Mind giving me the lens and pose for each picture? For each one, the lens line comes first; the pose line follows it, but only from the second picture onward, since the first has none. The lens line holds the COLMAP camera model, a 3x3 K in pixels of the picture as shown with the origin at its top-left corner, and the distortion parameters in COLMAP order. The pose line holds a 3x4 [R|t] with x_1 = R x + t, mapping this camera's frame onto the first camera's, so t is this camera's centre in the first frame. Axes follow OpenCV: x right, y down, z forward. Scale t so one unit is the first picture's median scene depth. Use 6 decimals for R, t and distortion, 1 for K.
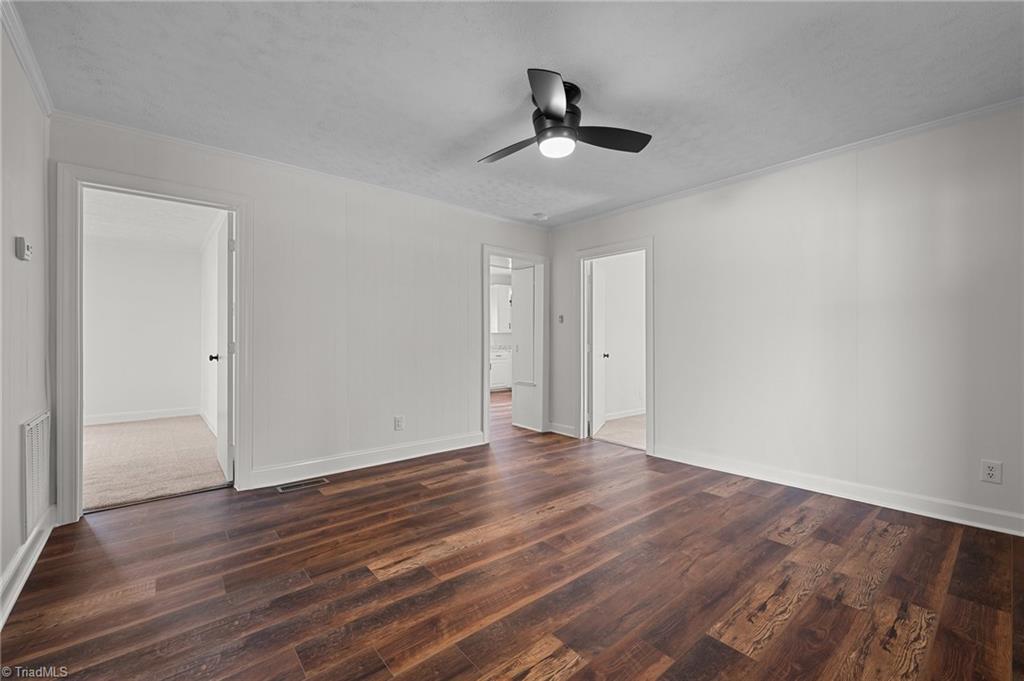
lens RADIAL K [[418.3, 0, 510.6], [0, 418.3, 335.6], [0, 0, 1]] dist [0.001366, -0.000076]
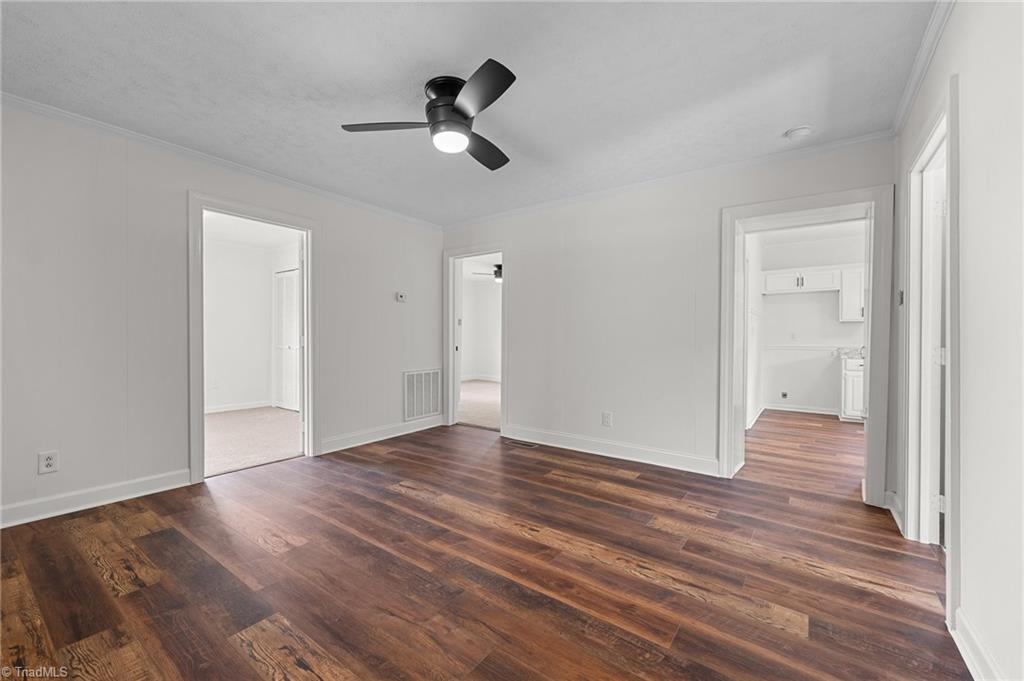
lens RADIAL K [[415.9, 0, 512.0], [0, 415.9, 340.5], [0, 0, 1]] dist [0.001498, -0.000125]
pose [[0.246122, 0.009511, -0.969192, 0.840387], [0.002654, 0.999941, 0.010486, 0.009421], [0.969235, -0.005153, 0.246082, 0.682577]]
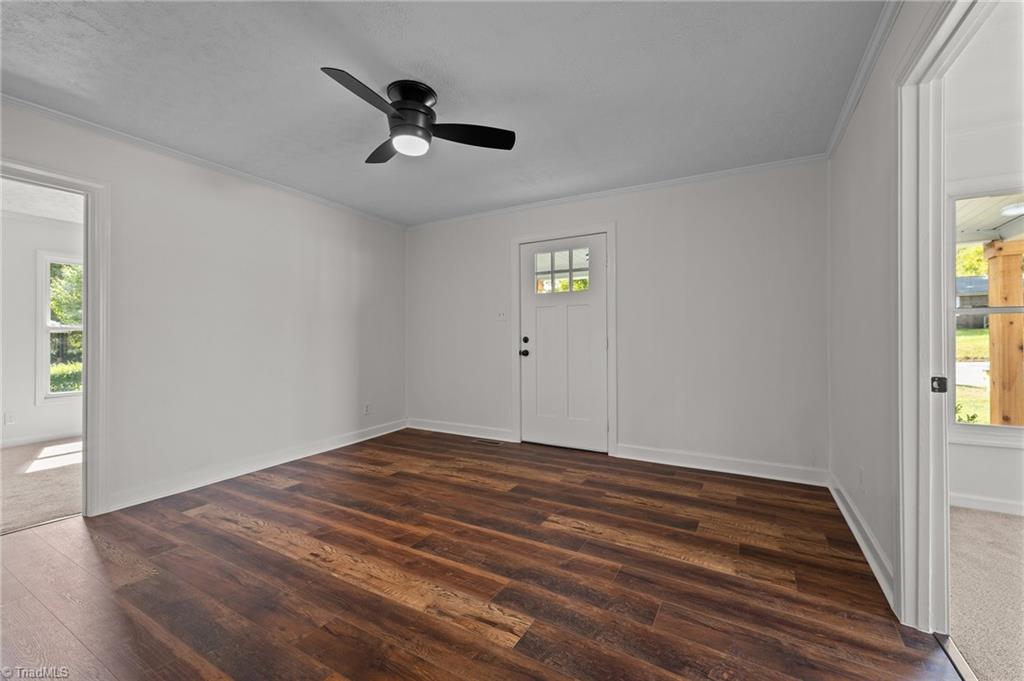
lens RADIAL K [[419.0, 0, 512.0], [0, 419.0, 340.5], [0, 0, 1]] dist [0.000447, 0.000111]
pose [[-0.340352, -0.001831, 0.940296, -0.692274], [-0.005764, 0.999983, -0.000139, 0.012171], [-0.940280, -0.005467, -0.340357, 0.845216]]
